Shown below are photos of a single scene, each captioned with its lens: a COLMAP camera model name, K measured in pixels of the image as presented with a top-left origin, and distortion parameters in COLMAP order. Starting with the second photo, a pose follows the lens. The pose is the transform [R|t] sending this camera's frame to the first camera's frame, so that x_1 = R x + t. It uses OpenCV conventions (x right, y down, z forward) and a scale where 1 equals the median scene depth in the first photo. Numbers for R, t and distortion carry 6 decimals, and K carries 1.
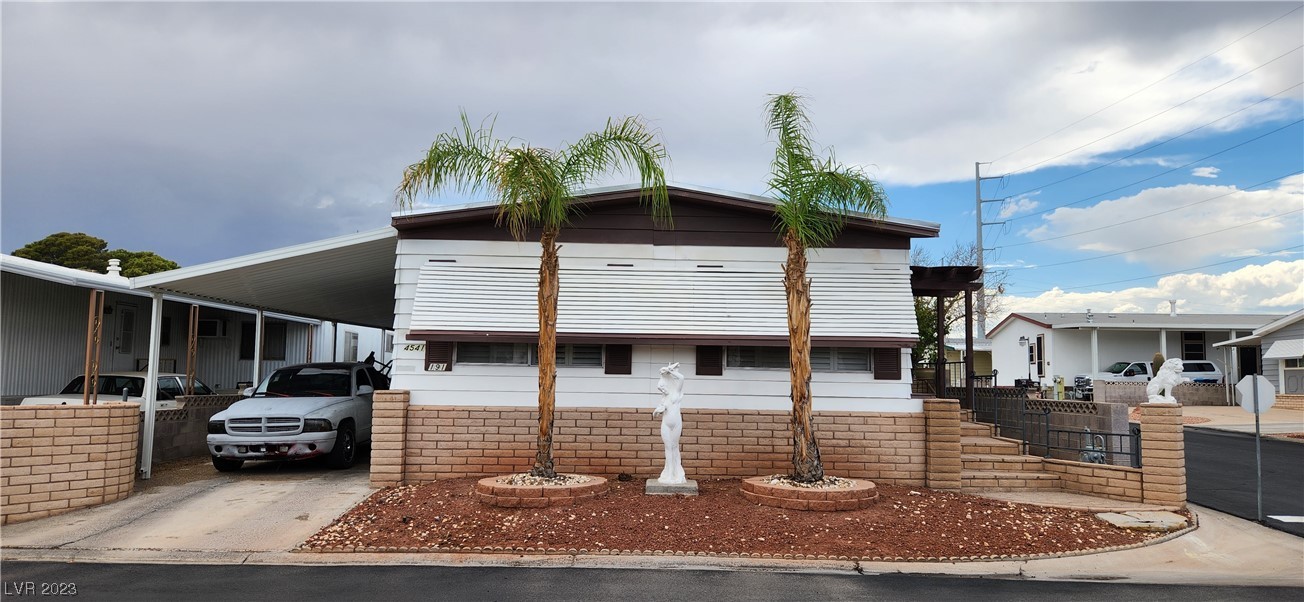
lens RADIAL K [[867.8, 0, 645.9], [0, 867.8, 296.1], [0, 0, 1]] dist [0.070323, -0.004292]
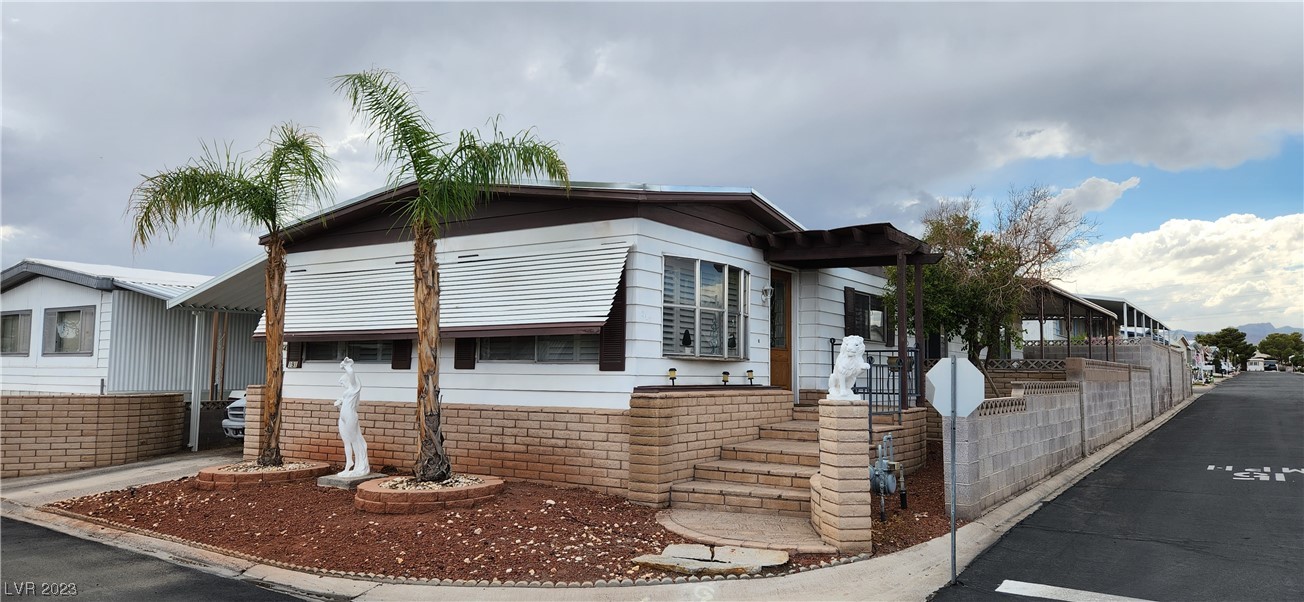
lens RADIAL K [[867.8, 0, 650.0], [0, 867.8, 304.3], [0, 0, 1]] dist [0.070323, -0.004292]
pose [[0.819457, -0.053431, -0.570645, 0.813479], [0.061243, 0.998108, -0.005509, 0.037655], [0.569860, -0.030434, 0.821178, 0.328634]]
